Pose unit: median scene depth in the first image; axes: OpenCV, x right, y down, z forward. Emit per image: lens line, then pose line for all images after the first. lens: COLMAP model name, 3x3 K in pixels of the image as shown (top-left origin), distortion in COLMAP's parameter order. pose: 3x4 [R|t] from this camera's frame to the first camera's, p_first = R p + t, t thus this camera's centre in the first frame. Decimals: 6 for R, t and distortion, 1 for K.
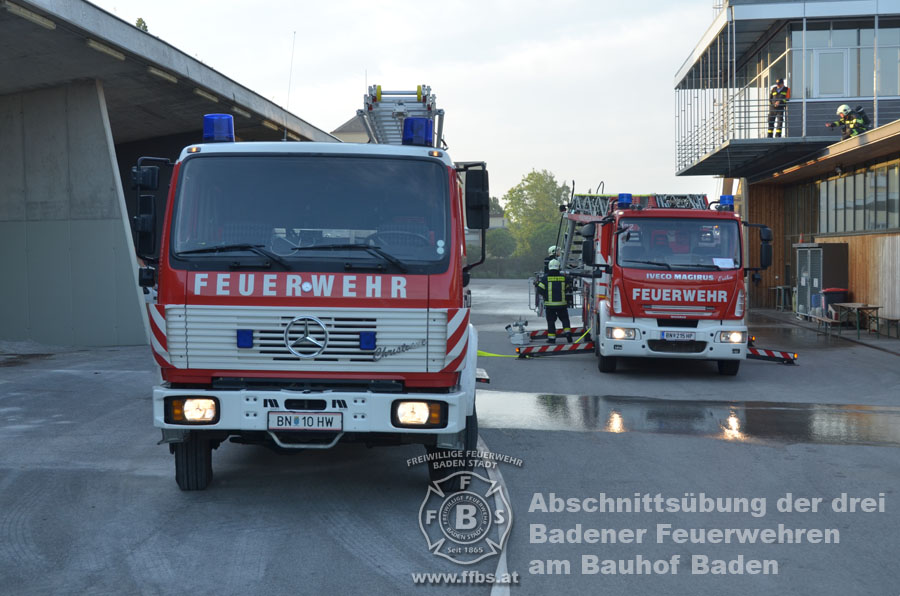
lens RADIAL K [[1188.5, 0, 446.3], [0, 1188.5, 297.6], [0, 0, 1]] dist [0.015291, 0.000000]
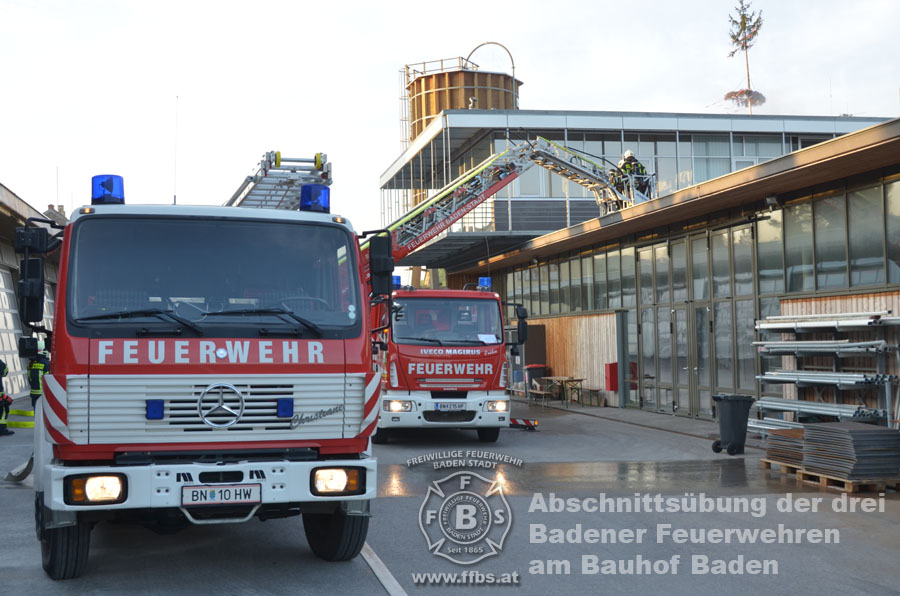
lens RADIAL K [[1090.2, 0, 446.9], [0, 1090.2, 297.1], [0, 0, 1]] dist [-0.019080, 0.000000]
pose [[0.956317, -0.000964, 0.292332, -0.197819], [0.024198, 0.996824, -0.075874, 0.016682], [-0.291330, 0.079633, 0.953302, 0.103405]]
